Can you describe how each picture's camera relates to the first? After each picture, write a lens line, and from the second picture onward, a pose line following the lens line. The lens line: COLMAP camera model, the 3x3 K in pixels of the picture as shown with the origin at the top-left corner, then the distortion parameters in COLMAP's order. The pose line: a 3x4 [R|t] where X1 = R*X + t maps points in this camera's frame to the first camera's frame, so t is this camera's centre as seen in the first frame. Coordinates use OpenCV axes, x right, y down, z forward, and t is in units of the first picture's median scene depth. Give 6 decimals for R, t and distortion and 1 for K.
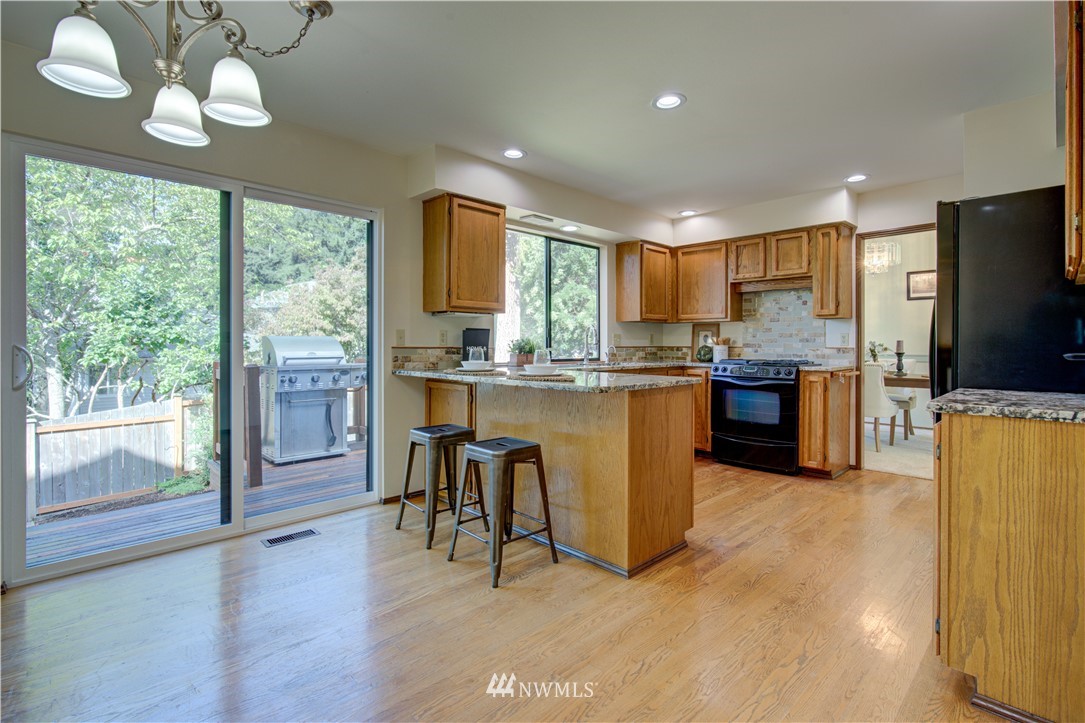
lens RADIAL K [[508.1, 0, 546.2], [0, 508.1, 347.4], [0, 0, 1]] dist [0.002673, -0.000712]
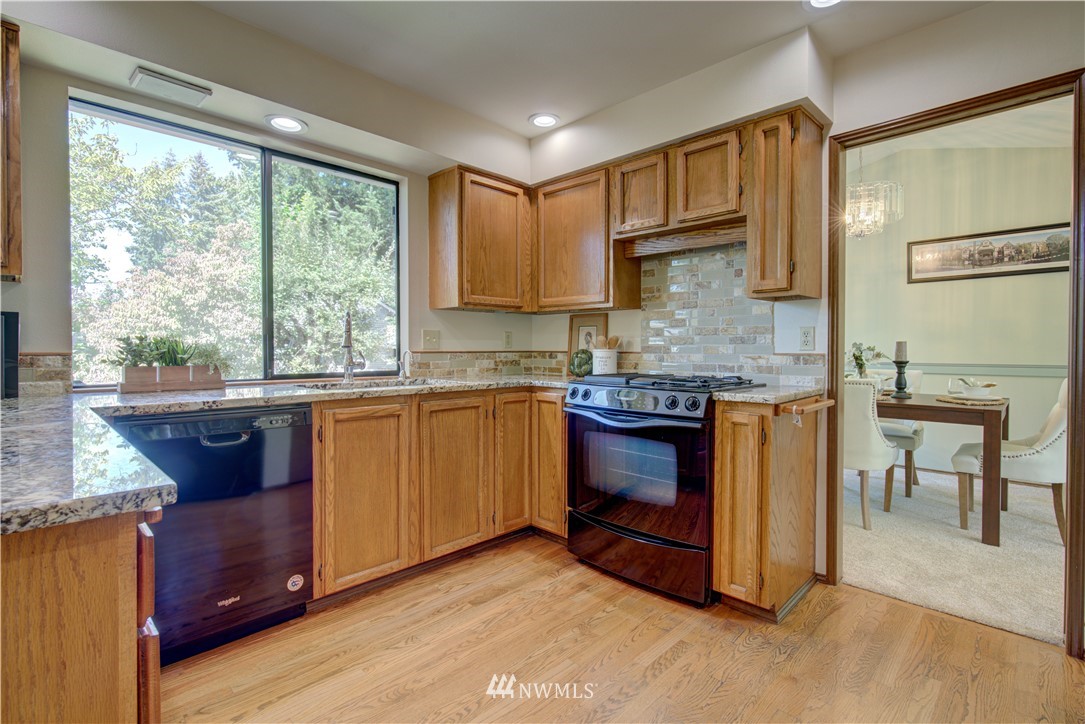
lens RADIAL K [[508.1, 0, 541.6], [0, 508.1, 357.8], [0, 0, 1]] dist [0.002673, -0.000712]
pose [[0.999818, -0.000485, 0.019097, 0.263523], [0.000232, 0.999912, 0.013275, -0.002092], [-0.019102, -0.013268, 0.999730, 0.417717]]
